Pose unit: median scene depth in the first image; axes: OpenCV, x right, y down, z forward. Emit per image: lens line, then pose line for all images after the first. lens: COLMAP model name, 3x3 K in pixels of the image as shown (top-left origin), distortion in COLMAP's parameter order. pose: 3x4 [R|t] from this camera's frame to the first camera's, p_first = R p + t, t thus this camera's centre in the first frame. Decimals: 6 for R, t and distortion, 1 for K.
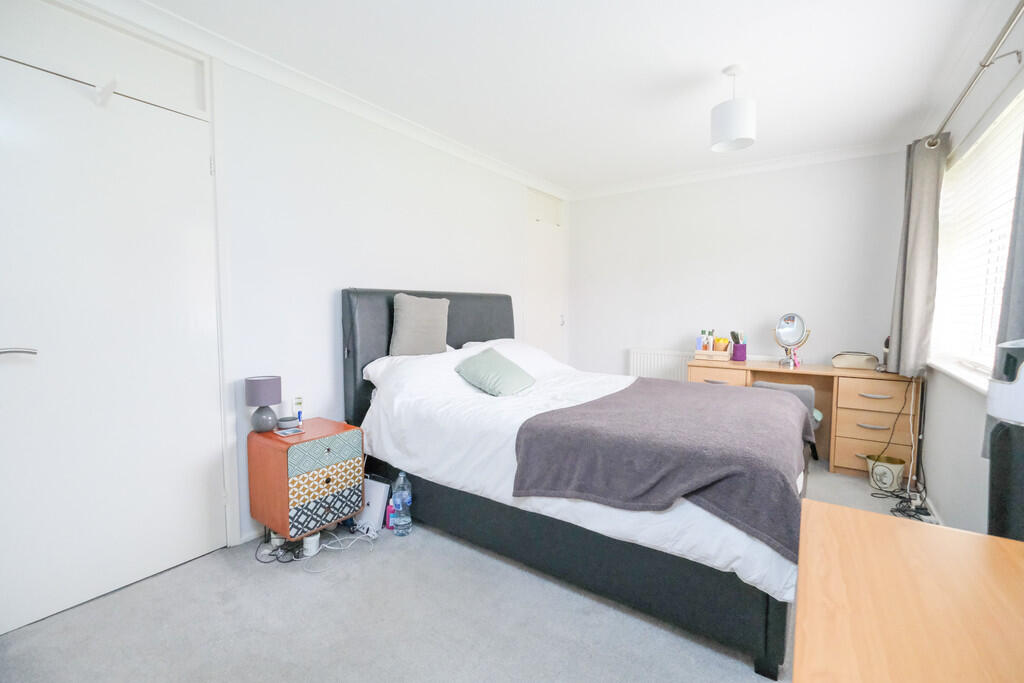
lens RADIAL K [[441.9, 0, 511.5], [0, 441.9, 342.1], [0, 0, 1]] dist [-0.003722, -0.000034]
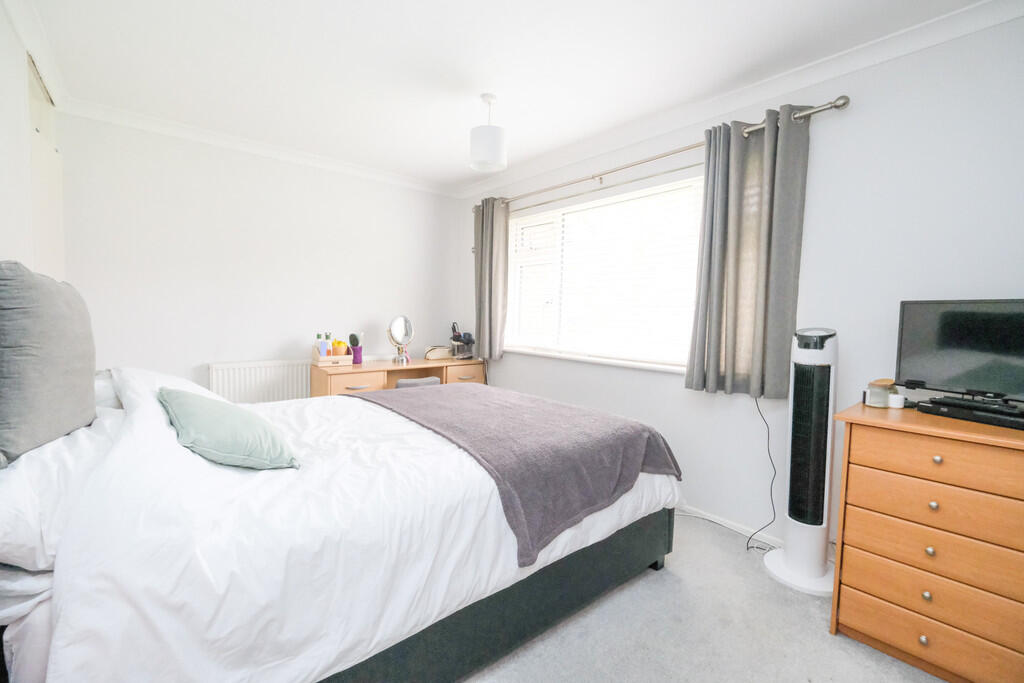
lens RADIAL K [[441.9, 0, 512.7], [0, 441.9, 338.4], [0, 0, 1]] dist [-0.003722, -0.000034]
pose [[0.253131, -0.050971, 0.966088, -0.383187], [0.054863, 0.997760, 0.038267, -0.035003], [-0.965875, 0.043316, 0.255360, 0.445819]]
